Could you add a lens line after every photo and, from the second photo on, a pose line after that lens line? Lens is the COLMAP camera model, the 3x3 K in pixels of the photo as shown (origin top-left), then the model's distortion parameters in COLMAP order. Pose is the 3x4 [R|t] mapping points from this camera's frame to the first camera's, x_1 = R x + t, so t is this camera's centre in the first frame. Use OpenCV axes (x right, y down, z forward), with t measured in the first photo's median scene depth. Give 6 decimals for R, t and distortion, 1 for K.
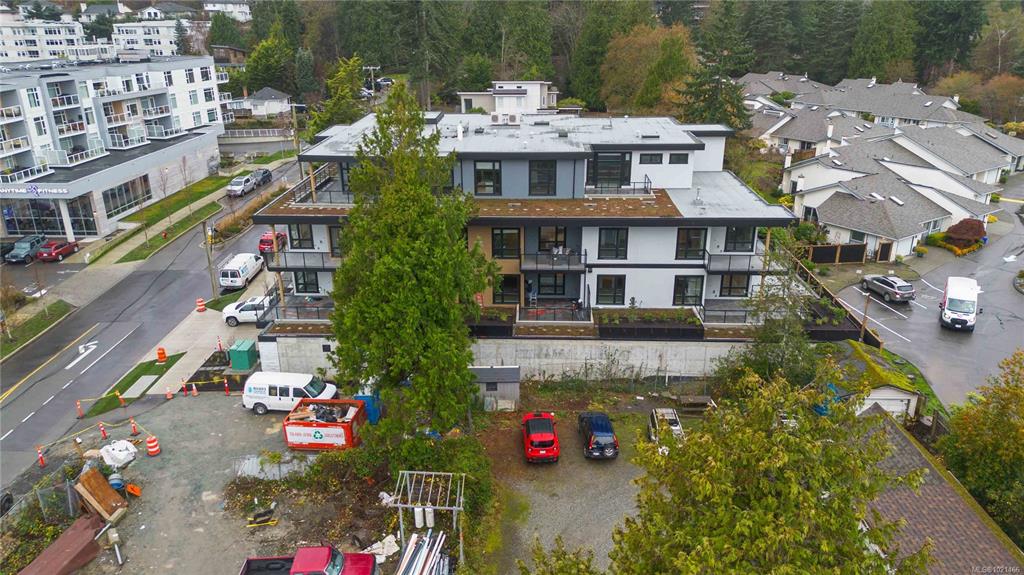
lens RADIAL K [[717.0, 0, 512.3], [0, 717.0, 284.3], [0, 0, 1]] dist [0.049808, -0.014731]
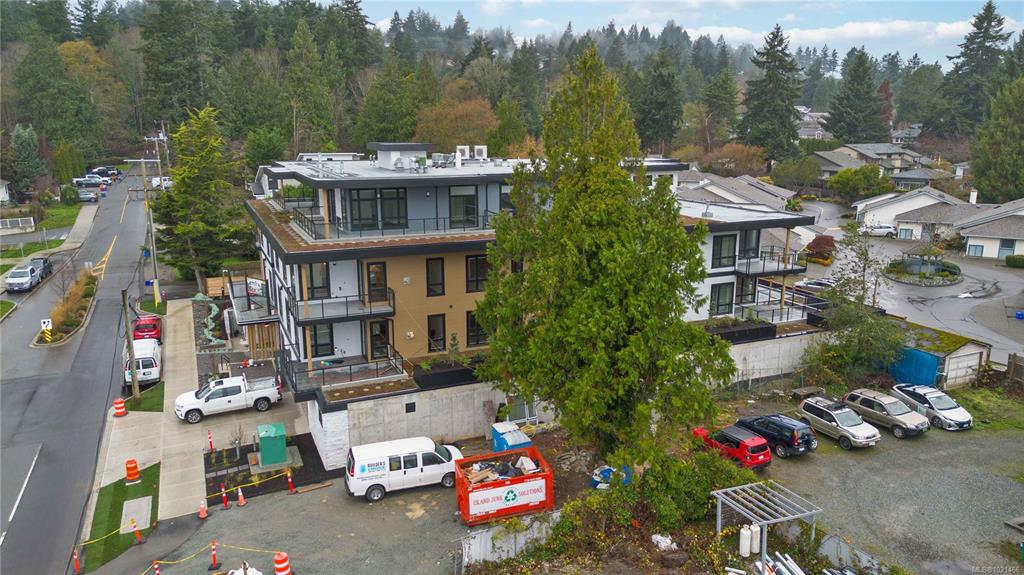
lens RADIAL K [[717.0, 0, 512.4], [0, 717.0, 287.5], [0, 0, 1]] dist [0.049808, -0.014731]
pose [[0.903364, -0.093769, 0.418498, -0.463296], [0.150128, 0.983206, -0.103766, 0.056539], [-0.401740, 0.156566, 0.902271, 0.217277]]
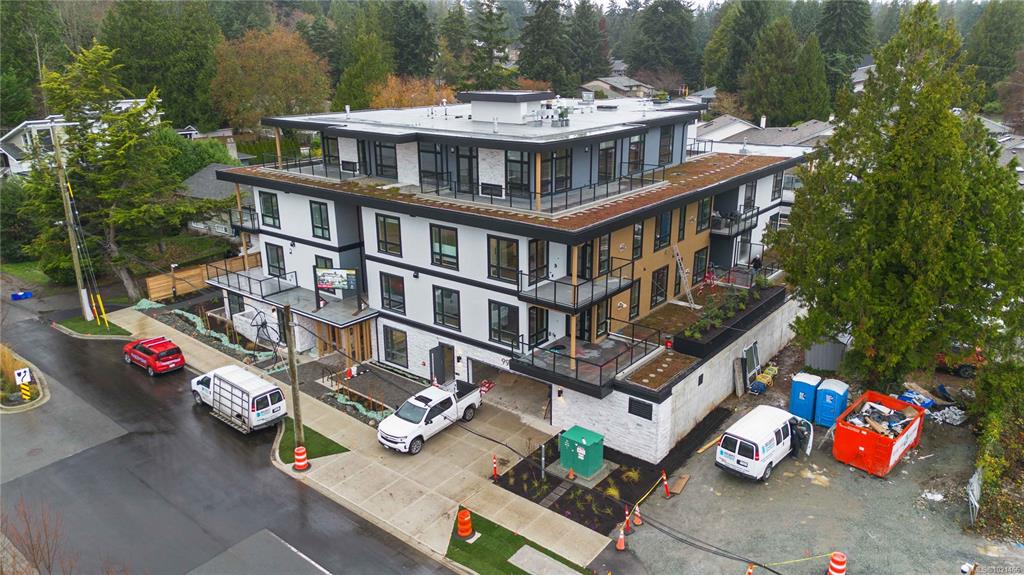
lens RADIAL K [[717.0, 0, 513.6], [0, 717.0, 288.0], [0, 0, 1]] dist [0.049808, -0.014731]
pose [[0.601941, -0.249388, 0.758599, -0.899265], [0.286932, 0.954085, 0.085976, -0.119714], [-0.745210, 0.165914, 0.645860, 0.629760]]
